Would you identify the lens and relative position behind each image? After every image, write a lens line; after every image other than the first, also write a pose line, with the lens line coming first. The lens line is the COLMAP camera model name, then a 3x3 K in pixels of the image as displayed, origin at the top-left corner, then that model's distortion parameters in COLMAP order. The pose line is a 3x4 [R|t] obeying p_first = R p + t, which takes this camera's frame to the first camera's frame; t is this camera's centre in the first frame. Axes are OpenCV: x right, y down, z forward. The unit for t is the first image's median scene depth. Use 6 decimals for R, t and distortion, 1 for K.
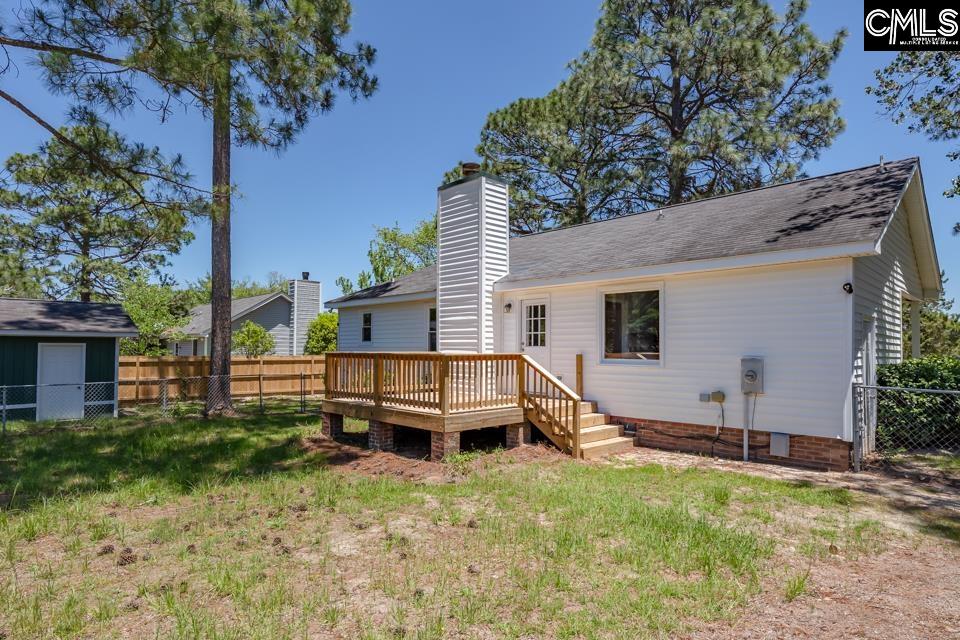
lens RADIAL K [[649.7, 0, 480.0], [0, 649.7, 320.0], [0, 0, 1]] dist [-0.005336, -0.003682]
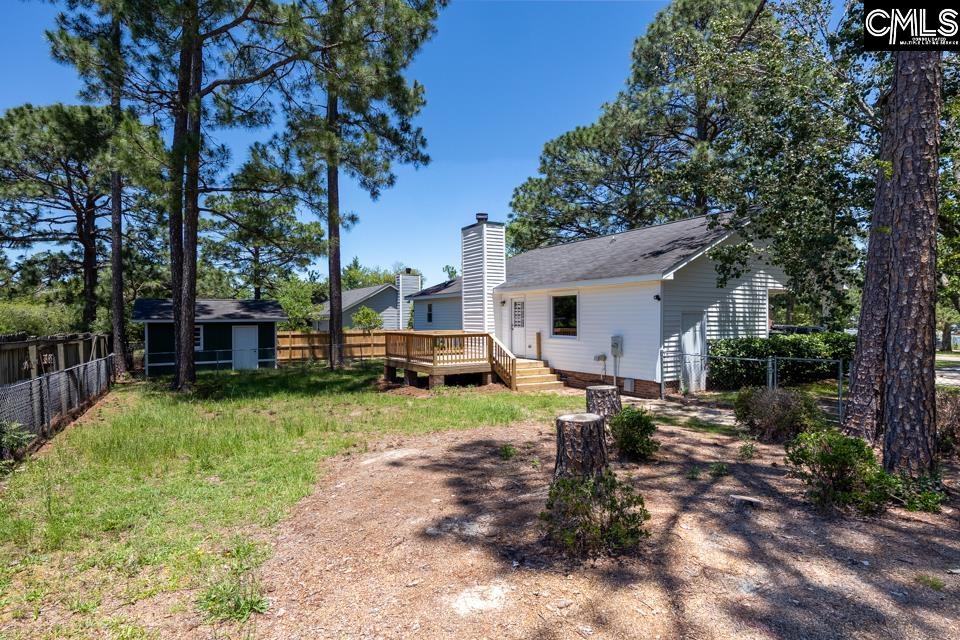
lens RADIAL K [[479.0, 0, 483.0], [0, 479.0, 324.4], [0, 0, 1]] dist [0.000357, 0.000040]
pose [[0.994114, -0.001742, -0.108326, 0.165847], [0.006656, 0.998964, 0.045022, -0.027423], [0.108135, -0.045478, 0.993095, -0.267339]]
